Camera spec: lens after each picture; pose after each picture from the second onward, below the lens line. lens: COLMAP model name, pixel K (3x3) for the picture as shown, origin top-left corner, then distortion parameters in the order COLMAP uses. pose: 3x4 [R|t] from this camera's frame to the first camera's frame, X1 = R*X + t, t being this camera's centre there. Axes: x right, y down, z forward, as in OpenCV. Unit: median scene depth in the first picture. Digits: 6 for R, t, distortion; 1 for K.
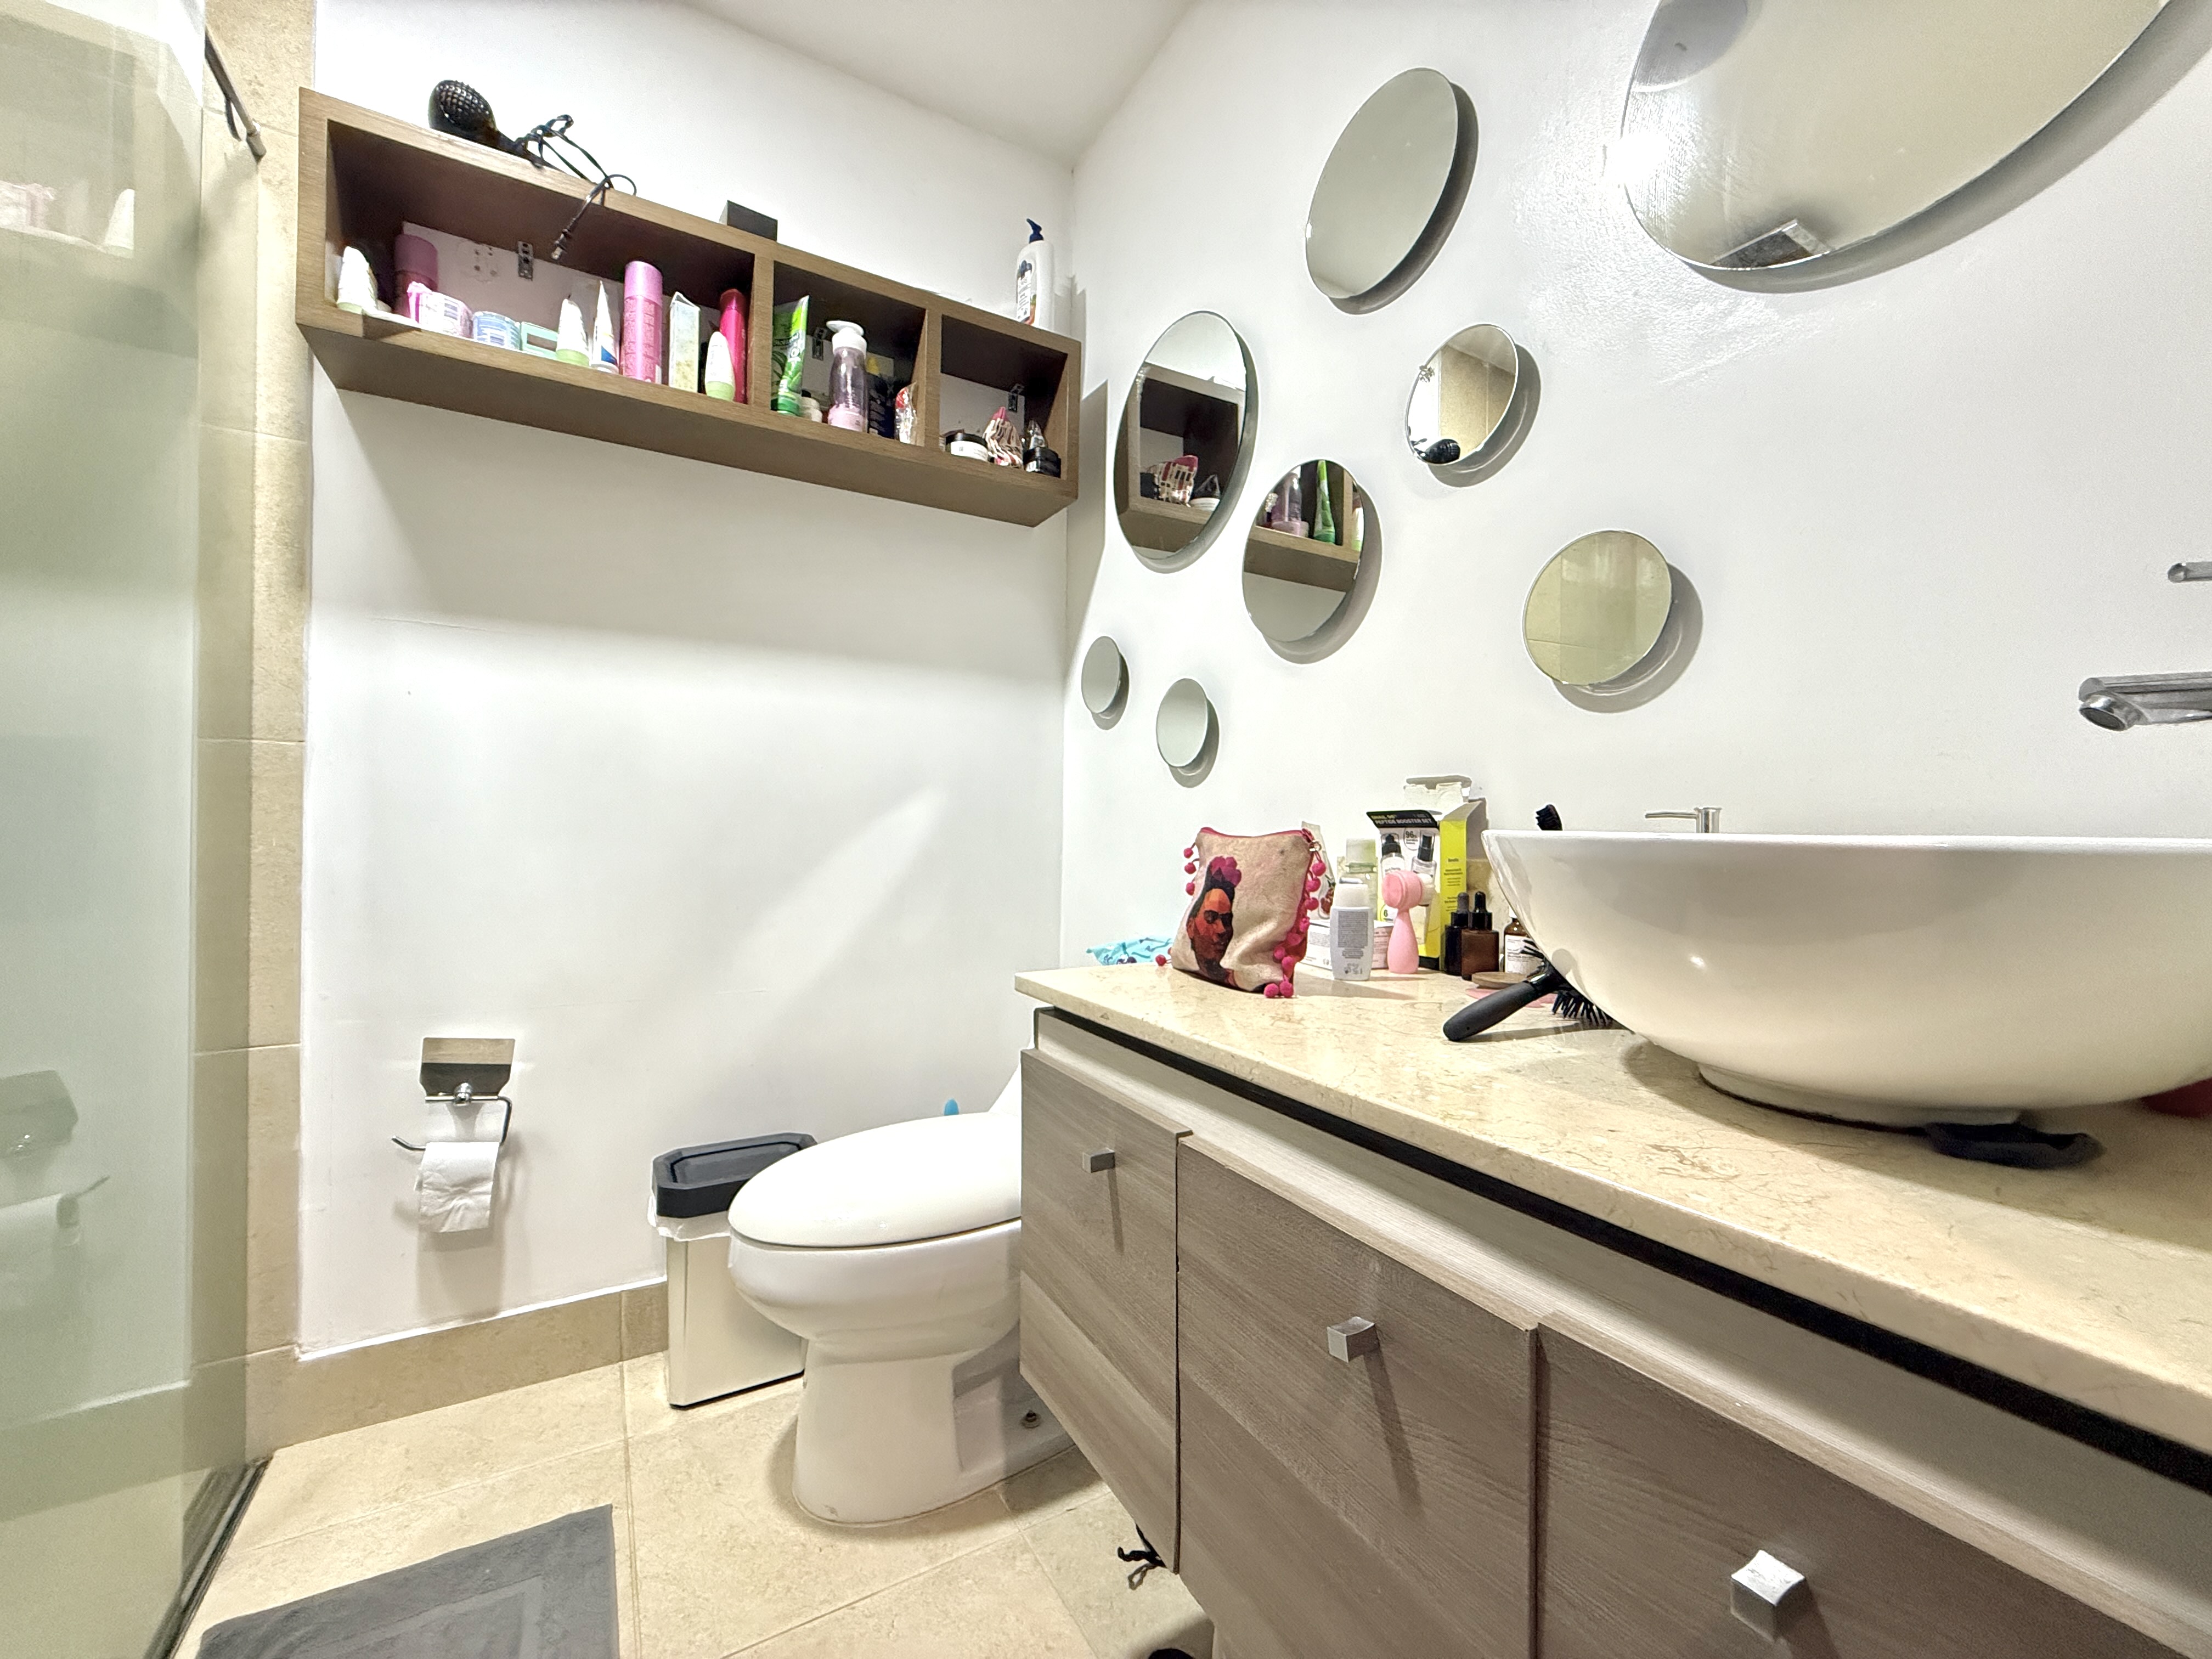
lens RADIAL K [[871.5, 0, 1099.7], [0, 871.5, 836.8], [0, 0, 1]] dist [-0.002605, 0.000468]
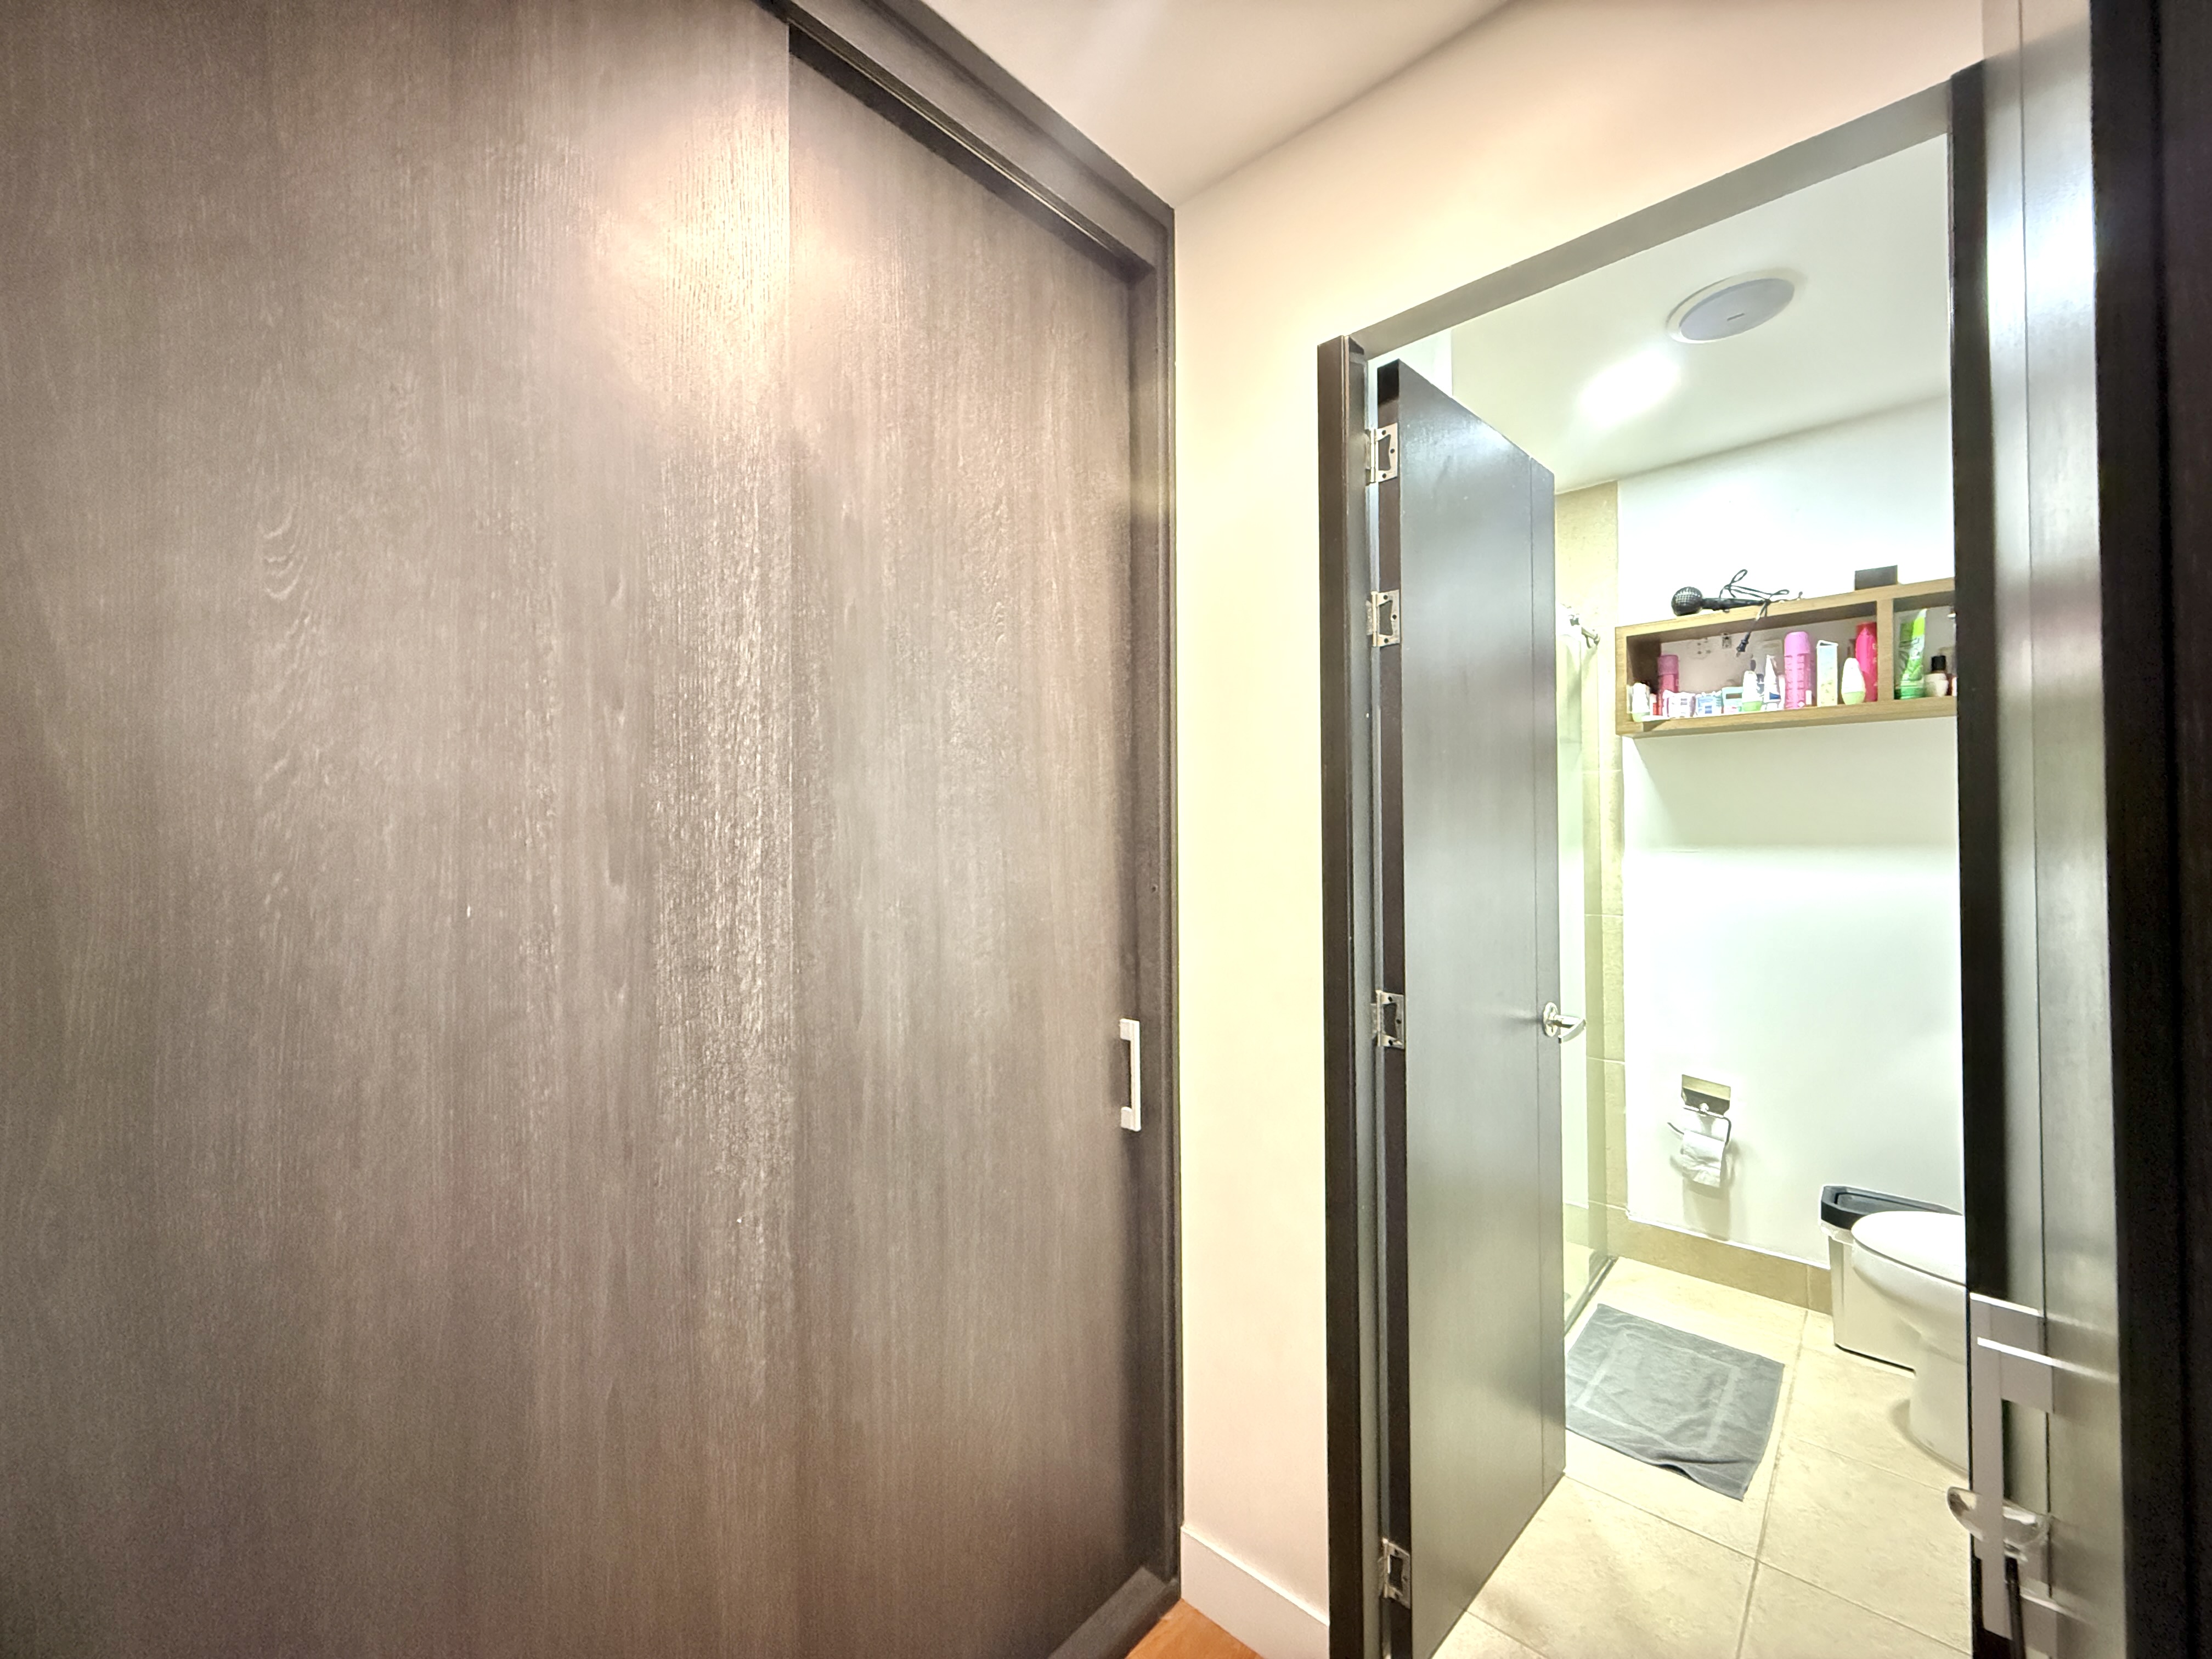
lens RADIAL K [[871.5, 0, 1102.9], [0, 871.5, 833.0], [0, 0, 1]] dist [-0.002605, 0.000468]
pose [[0.298555, -0.014056, -0.954289, 0.648146], [0.022167, 0.999724, -0.007790, -0.301581], [0.954135, -0.018828, 0.298784, -0.744405]]
